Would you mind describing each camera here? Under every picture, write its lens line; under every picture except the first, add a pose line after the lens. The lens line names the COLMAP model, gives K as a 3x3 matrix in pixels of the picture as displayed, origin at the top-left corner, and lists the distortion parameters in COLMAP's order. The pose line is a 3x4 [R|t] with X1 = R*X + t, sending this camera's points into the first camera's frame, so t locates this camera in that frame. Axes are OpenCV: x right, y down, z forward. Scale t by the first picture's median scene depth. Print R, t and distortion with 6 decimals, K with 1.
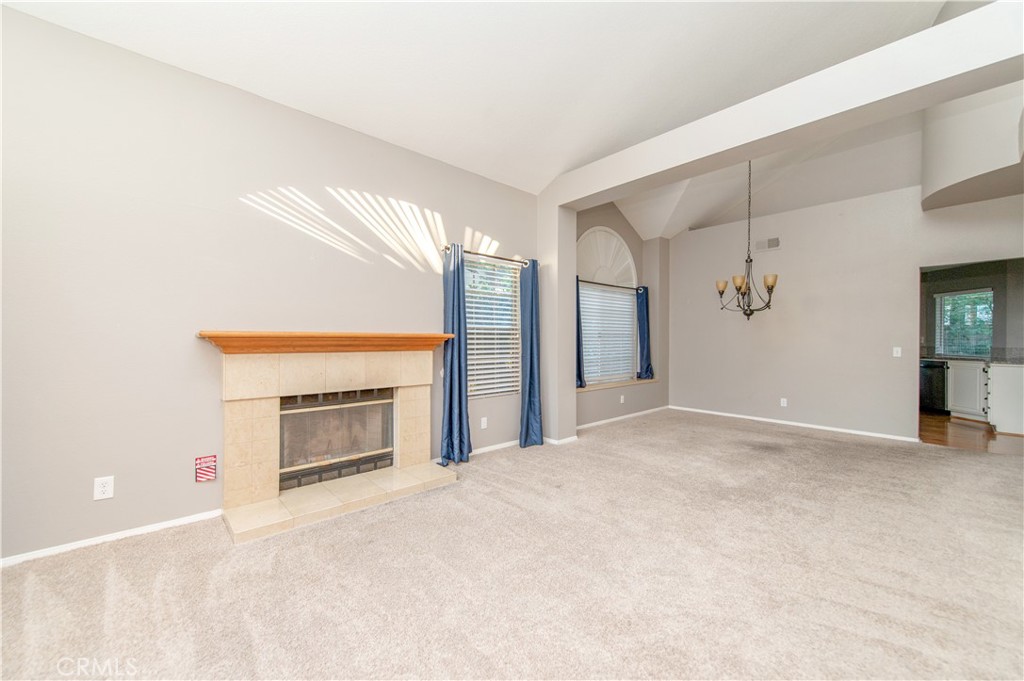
lens RADIAL K [[398.6, 0, 513.2], [0, 398.6, 337.2], [0, 0, 1]] dist [0.008997, -0.000507]
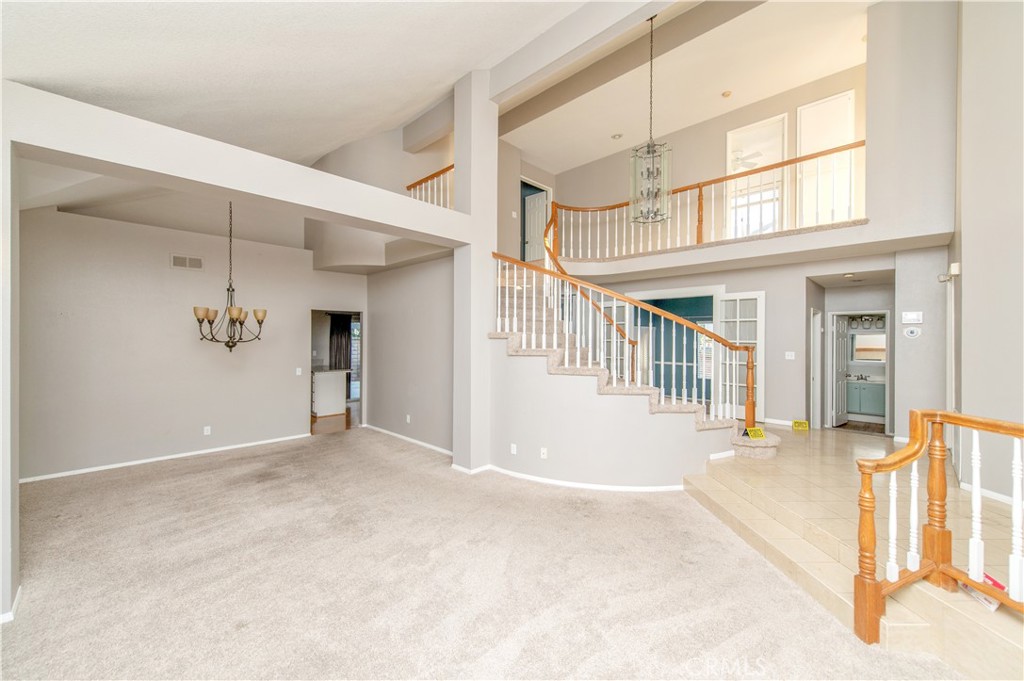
lens RADIAL K [[398.6, 0, 513.2], [0, 398.6, 337.2], [0, 0, 1]] dist [0.008997, -0.000507]
pose [[-0.057155, -0.001890, 0.998364, -0.410020], [-0.007139, 0.999973, 0.001485, -0.085845], [-0.998340, -0.007042, -0.057167, 0.387121]]
